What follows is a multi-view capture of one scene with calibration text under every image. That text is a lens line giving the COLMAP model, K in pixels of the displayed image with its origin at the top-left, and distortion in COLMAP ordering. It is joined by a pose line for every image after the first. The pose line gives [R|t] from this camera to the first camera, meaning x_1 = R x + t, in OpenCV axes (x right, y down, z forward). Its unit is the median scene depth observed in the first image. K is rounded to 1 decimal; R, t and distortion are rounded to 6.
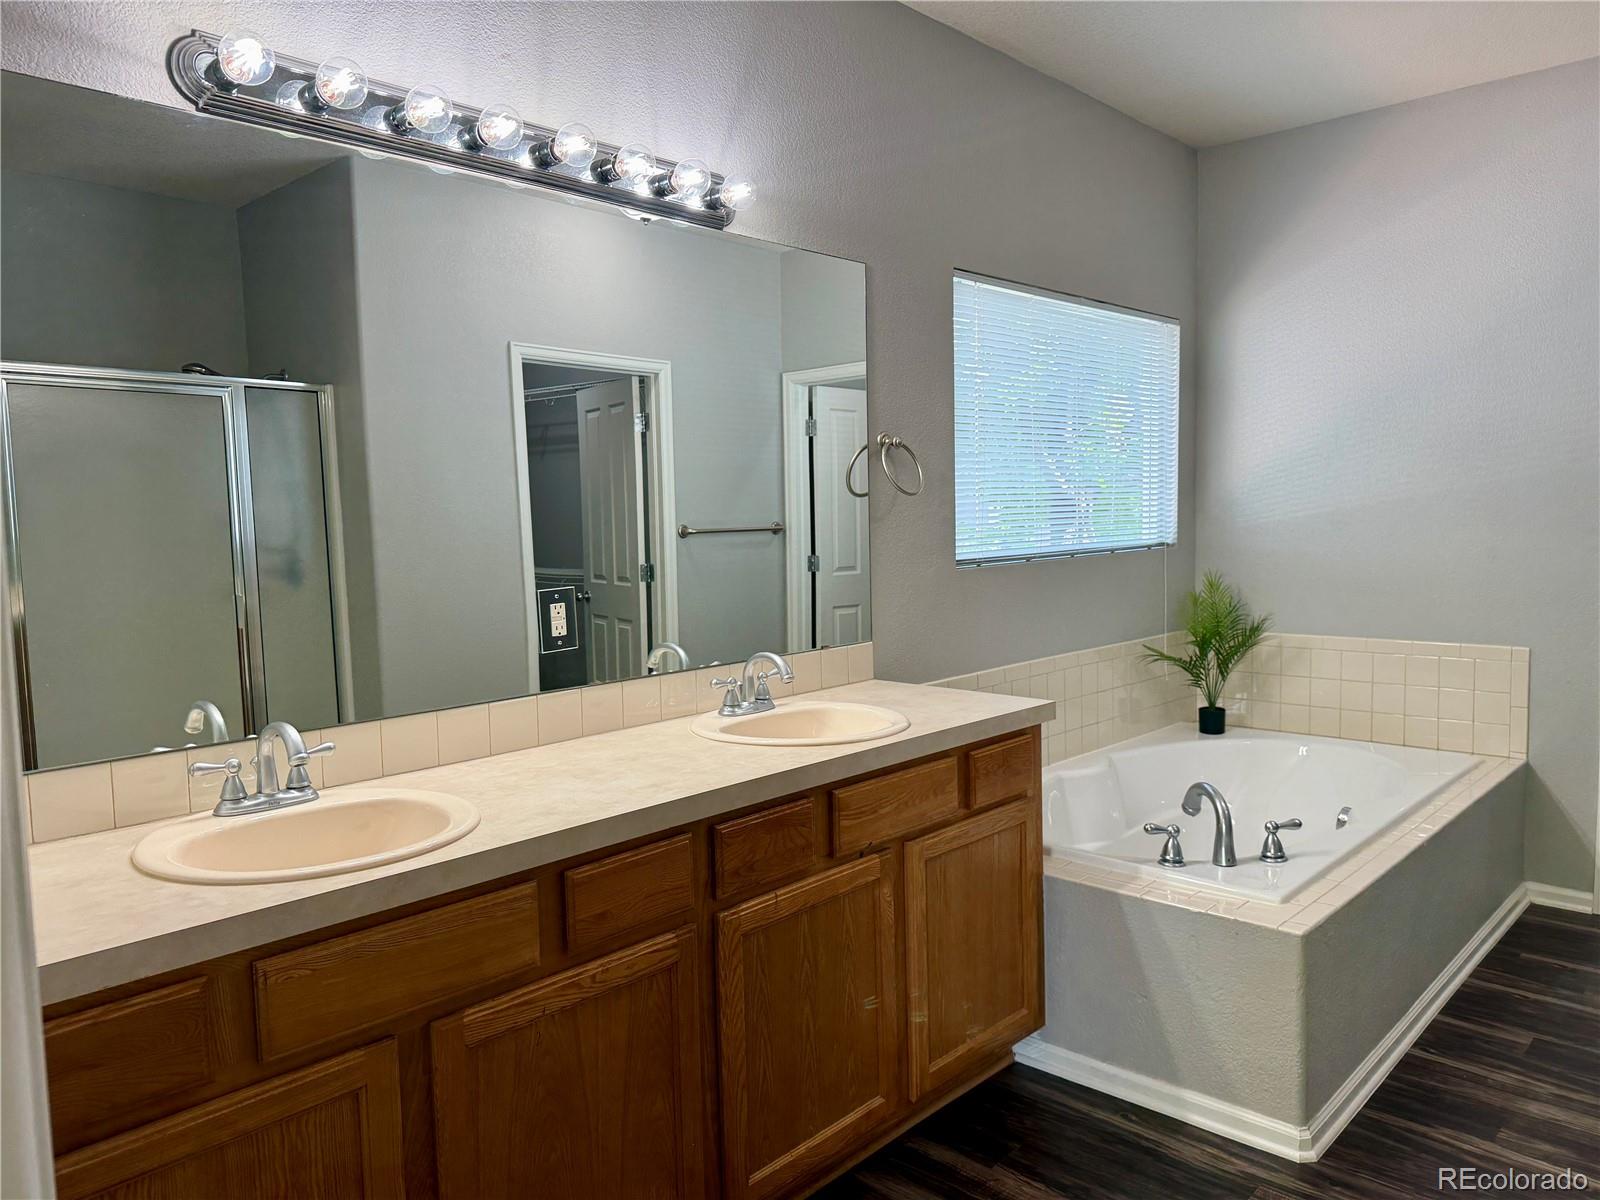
lens RADIAL K [[1135.2, 0, 800.0], [0, 1135.2, 600.0], [0, 0, 1]] dist [0.004342, 0.001247]
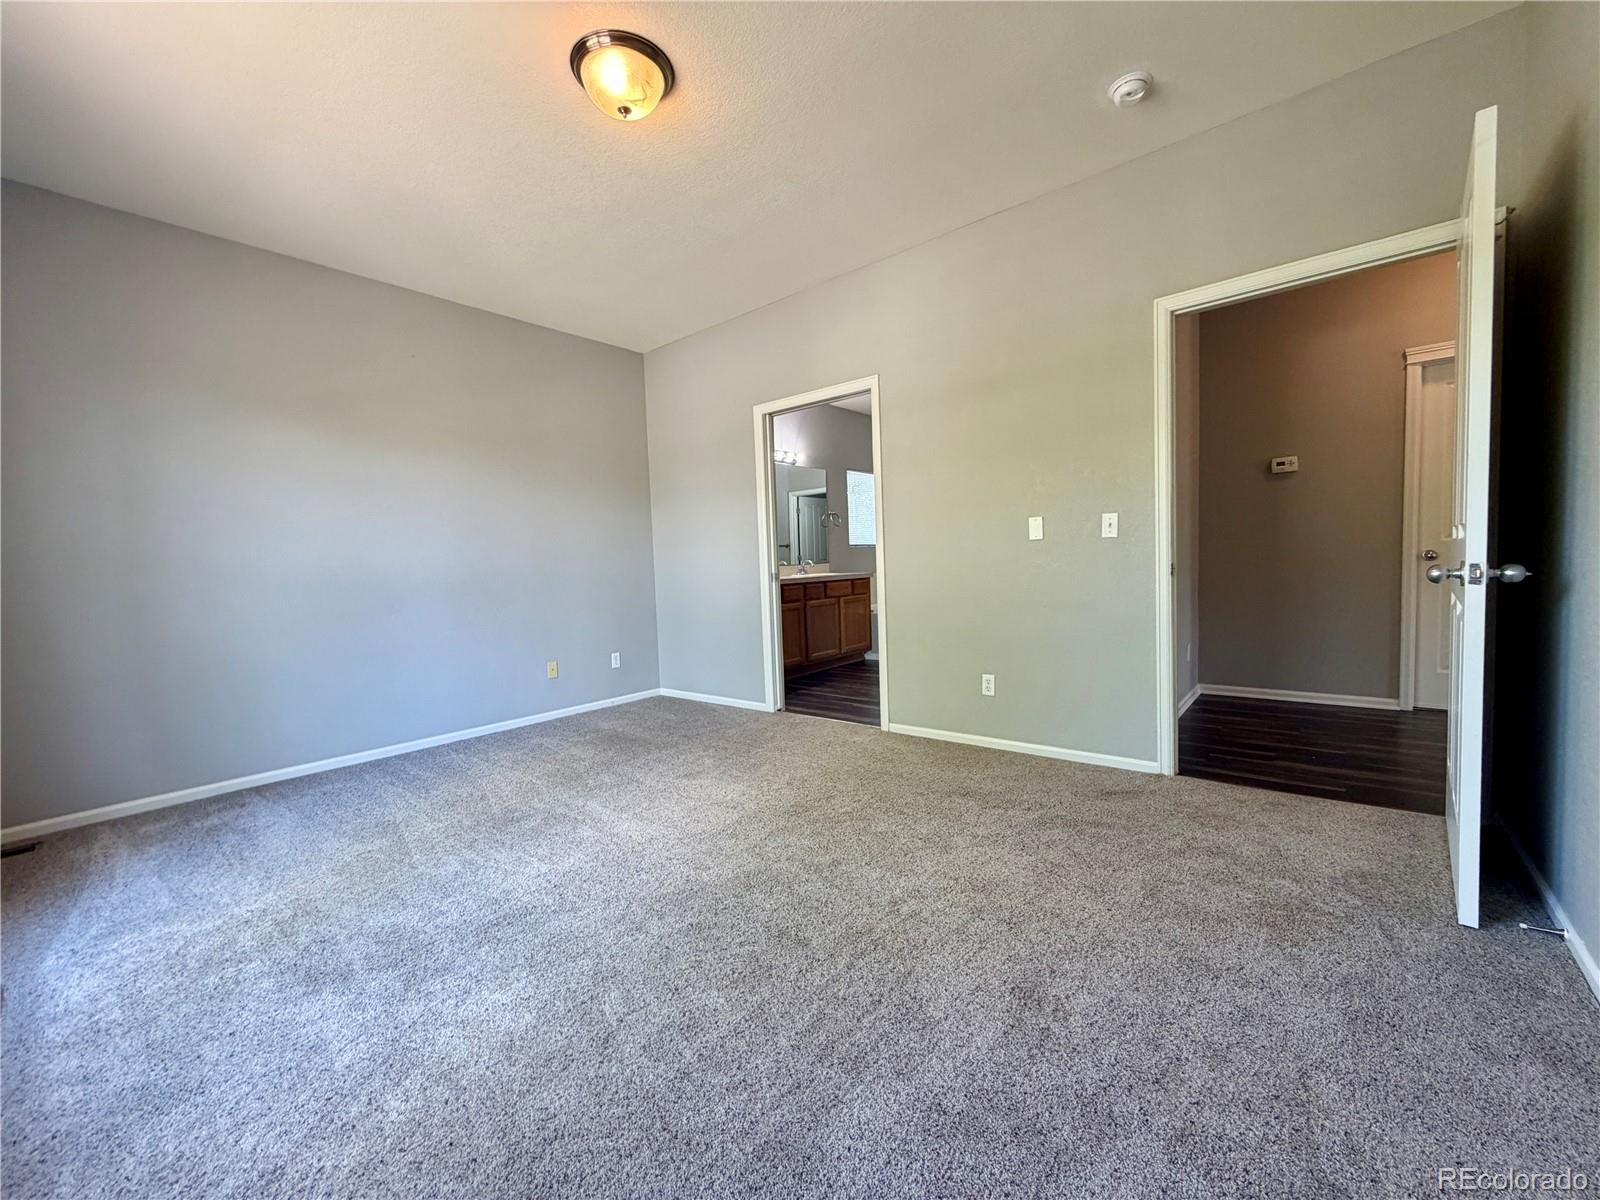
lens RADIAL K [[641.0, 0, 800.0], [0, 641.0, 600.0], [0, 0, 1]] dist [-0.000951, -0.000268]
pose [[0.997860, -0.012185, 0.064246, -0.230711], [0.013434, 0.999728, -0.019041, 0.260119], [-0.063996, 0.019863, 0.997752, -1.549491]]
